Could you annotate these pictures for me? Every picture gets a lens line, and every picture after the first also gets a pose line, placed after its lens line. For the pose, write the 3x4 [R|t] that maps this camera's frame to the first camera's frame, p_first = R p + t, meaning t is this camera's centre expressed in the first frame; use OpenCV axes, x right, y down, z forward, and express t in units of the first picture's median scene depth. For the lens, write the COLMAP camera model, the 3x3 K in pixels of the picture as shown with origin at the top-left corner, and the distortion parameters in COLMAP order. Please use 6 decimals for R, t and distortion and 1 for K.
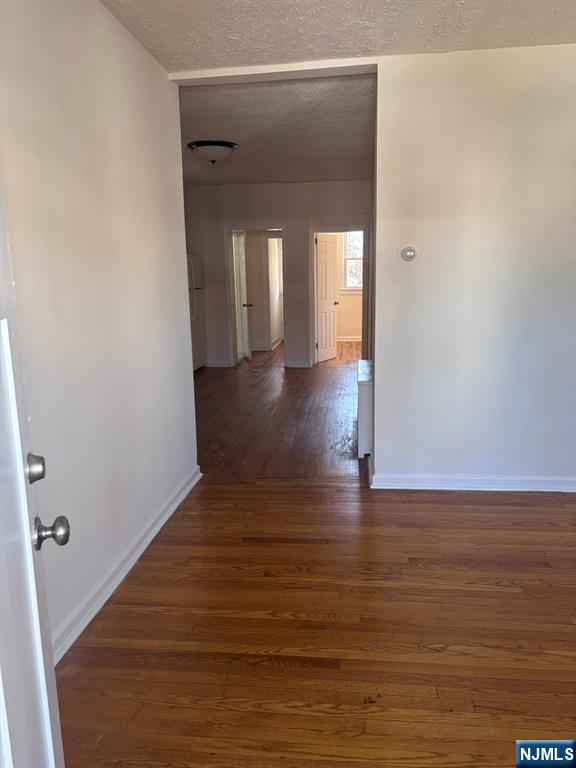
lens RADIAL K [[576.6, 0, 285.5], [0, 576.6, 388.3], [0, 0, 1]] dist [0.031723, -0.018937]
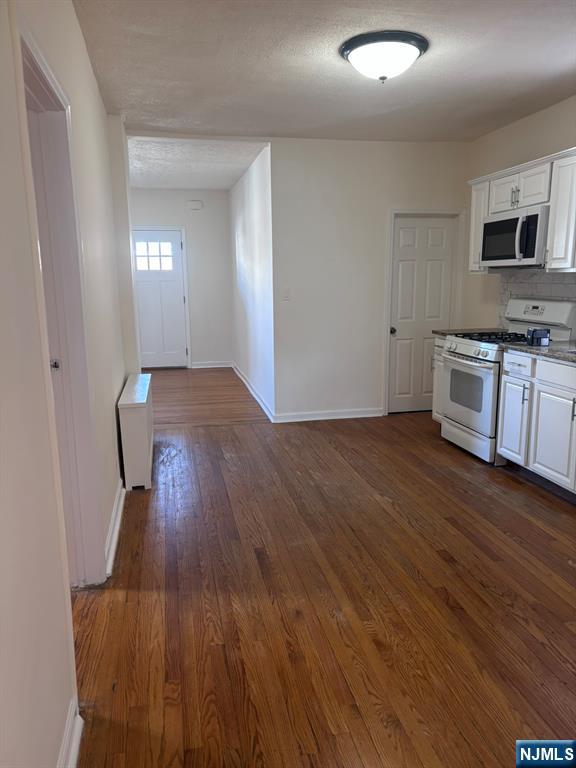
lens RADIAL K [[576.6, 0, 284.6], [0, 576.6, 384.4], [0, 0, 1]] dist [0.031723, -0.018937]
pose [[-0.949656, 0.081212, -0.302584, 0.300659], [-0.037808, 0.929052, 0.368012, -0.562488], [0.311003, 0.360926, -0.879210, 2.817066]]
